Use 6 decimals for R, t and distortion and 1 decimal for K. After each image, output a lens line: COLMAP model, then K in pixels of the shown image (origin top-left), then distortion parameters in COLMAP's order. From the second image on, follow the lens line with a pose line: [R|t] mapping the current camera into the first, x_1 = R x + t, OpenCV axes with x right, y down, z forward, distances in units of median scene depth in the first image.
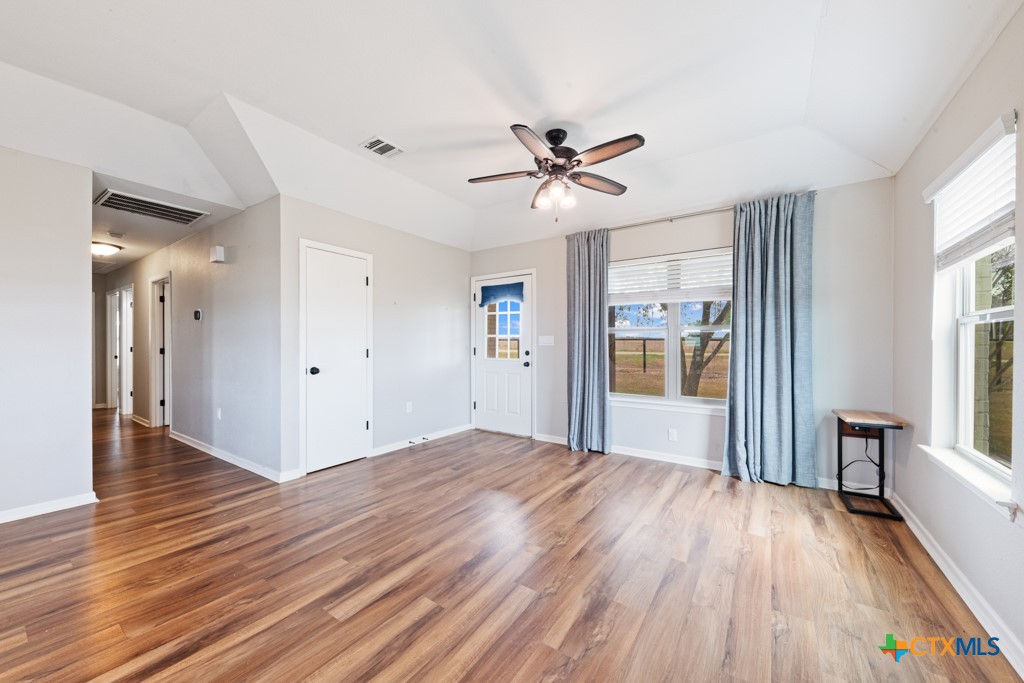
lens RADIAL K [[376.5, 0, 516.3], [0, 376.5, 346.3], [0, 0, 1]] dist [-0.006694, -0.000295]
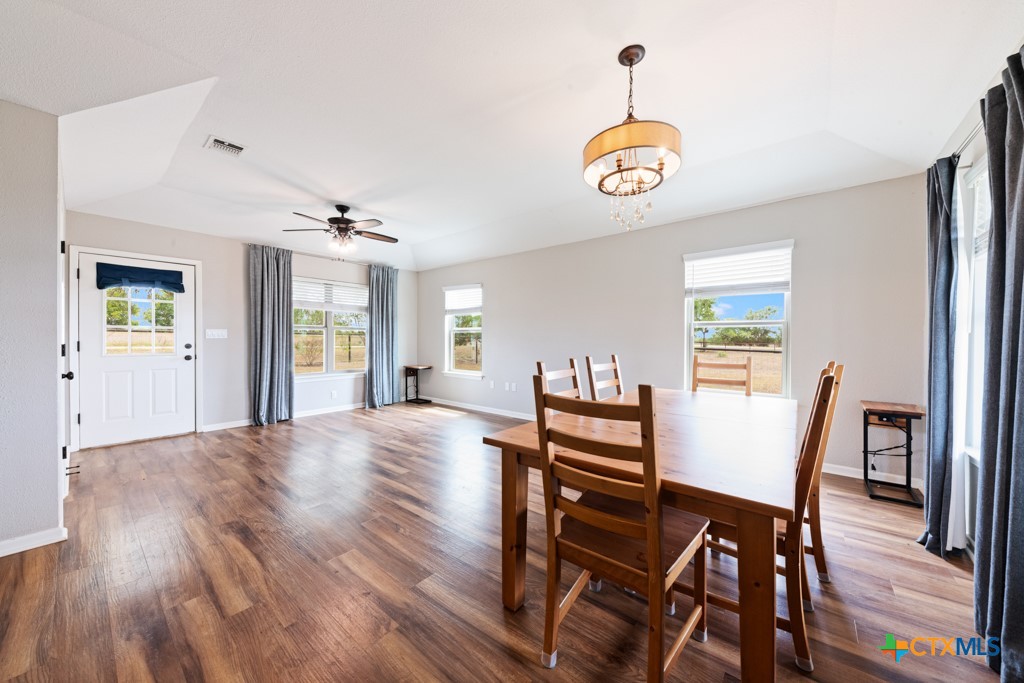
lens RADIAL K [[356.8, 0, 517.5], [0, 356.8, 337.4], [0, 0, 1]] dist [0.010721, -0.009267]
pose [[0.089420, -0.002719, 0.995990, -1.469382], [-0.000587, 0.999996, 0.002782, -0.014939], [-0.995994, -0.000834, 0.089418, 0.134289]]
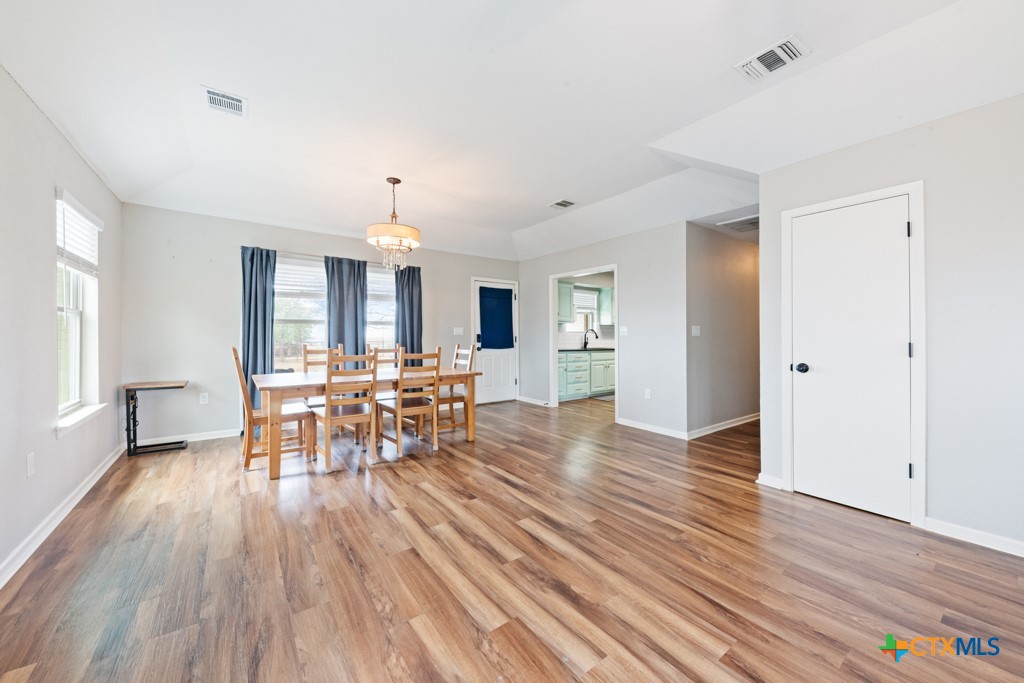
lens RADIAL K [[376.5, 0, 516.3], [0, 376.5, 346.3], [0, 0, 1]] dist [-0.006694, -0.000295]
pose [[-0.333865, 0.028754, -0.942182, 0.541574], [-0.012079, 0.999322, 0.034778, -0.002078], [0.942544, 0.022992, -0.333291, 0.895297]]
